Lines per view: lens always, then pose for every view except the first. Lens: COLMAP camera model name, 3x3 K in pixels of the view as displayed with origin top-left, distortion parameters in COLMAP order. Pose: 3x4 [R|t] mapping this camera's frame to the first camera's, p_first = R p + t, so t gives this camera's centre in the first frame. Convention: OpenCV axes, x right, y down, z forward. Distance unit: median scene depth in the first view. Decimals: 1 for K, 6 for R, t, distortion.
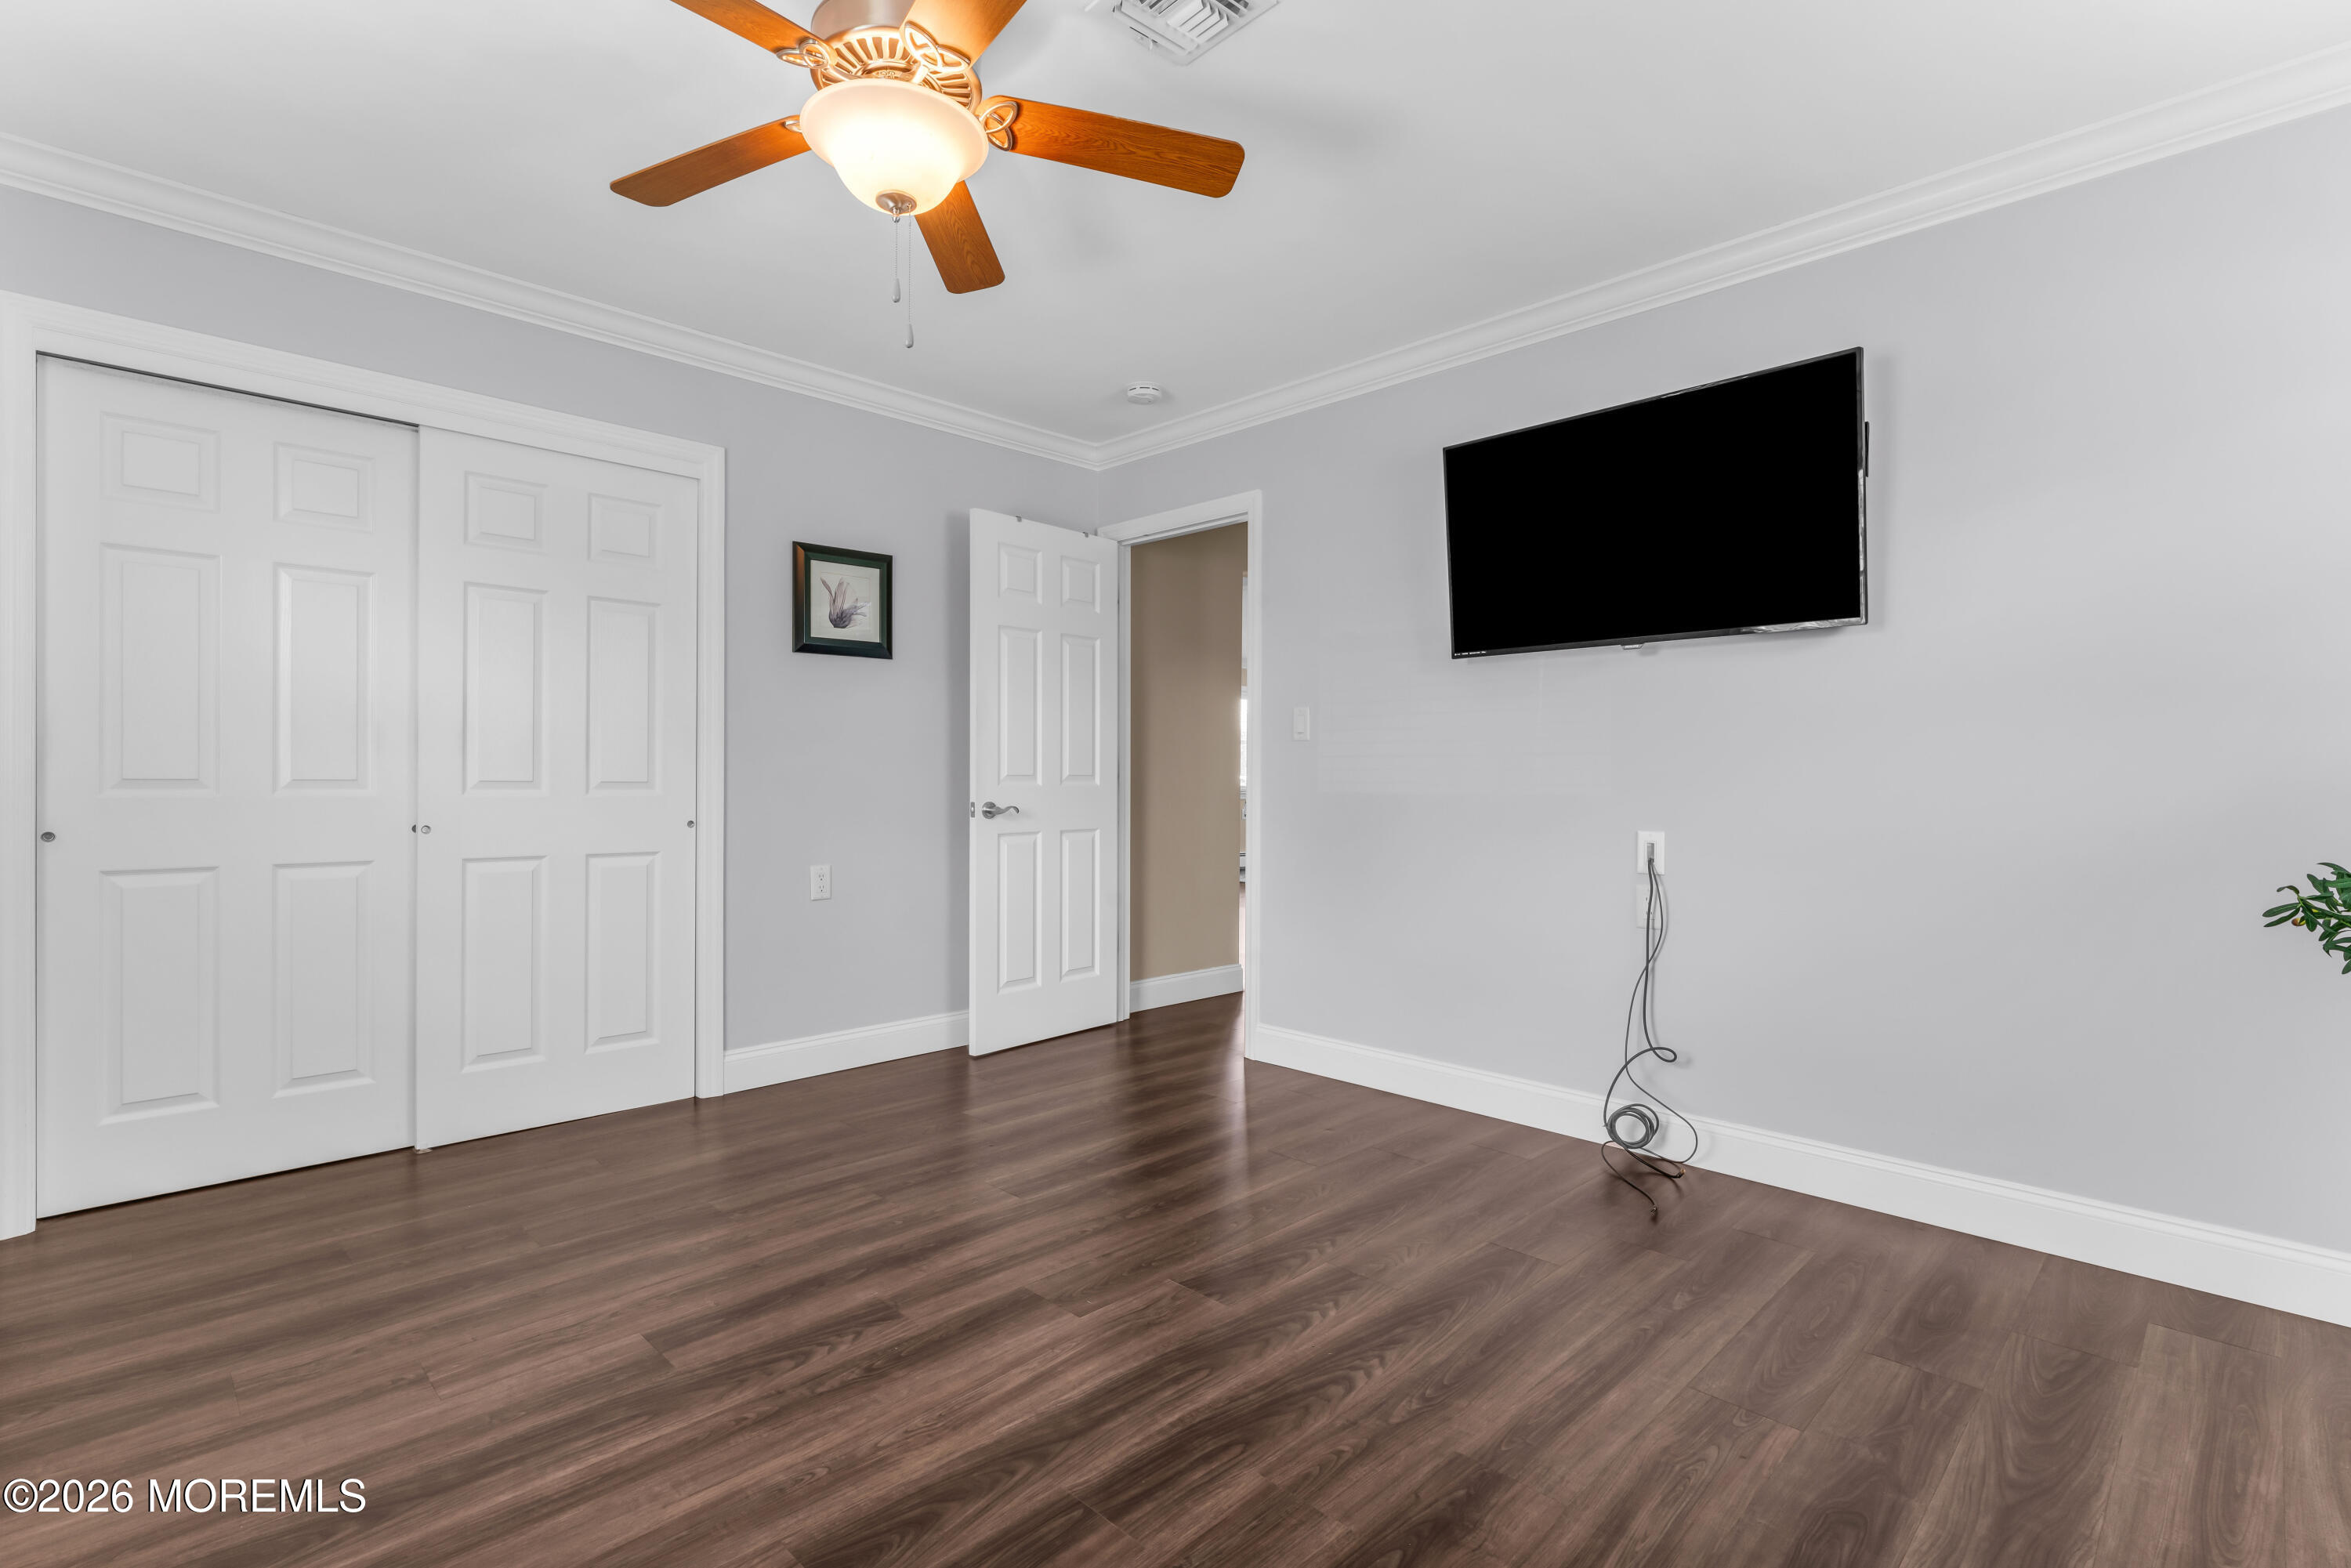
lens RADIAL K [[1071.3, 0, 1175.5], [0, 1071.3, 784.0], [0, 0, 1]] dist [-0.000512, -0.000061]
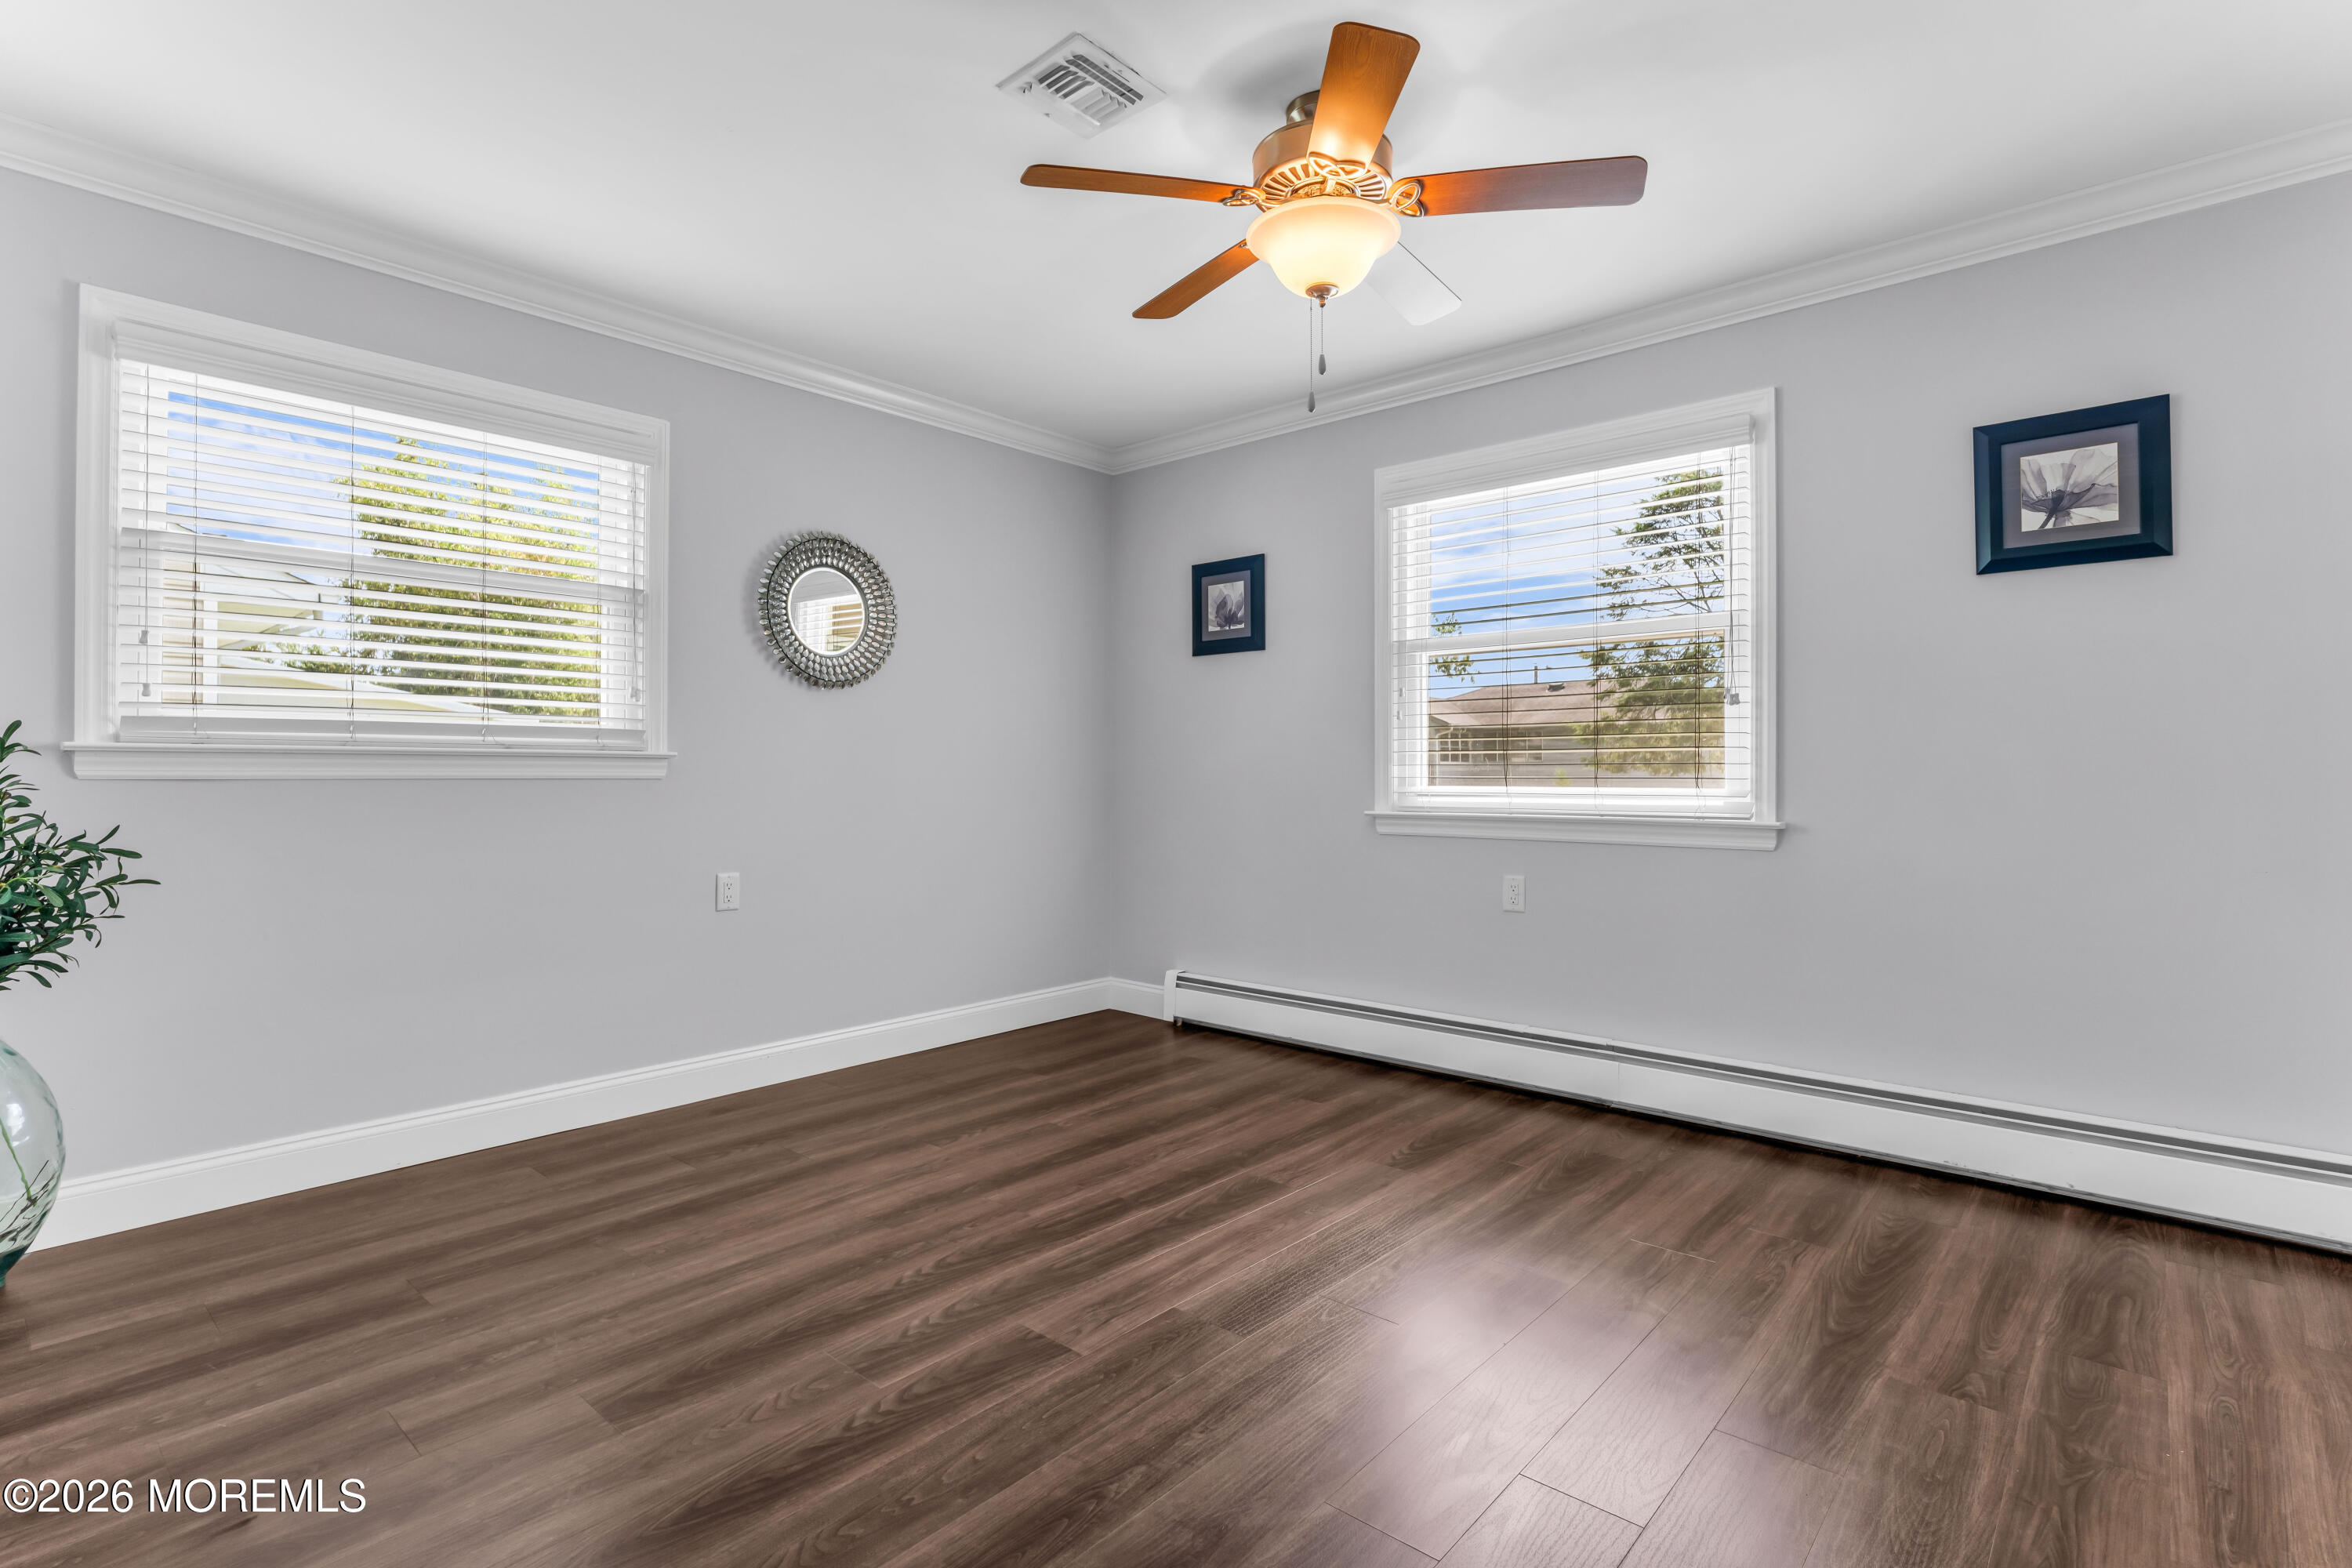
lens RADIAL K [[1129.3, 0, 1172.2], [0, 1129.3, 762.8], [0, 0, 1]] dist [-0.000662, -0.000018]
pose [[-0.998391, -0.007377, -0.056230, -0.026995], [-0.007062, 0.999958, -0.005799, -0.009911], [0.056271, -0.005392, -0.998401, 2.274477]]
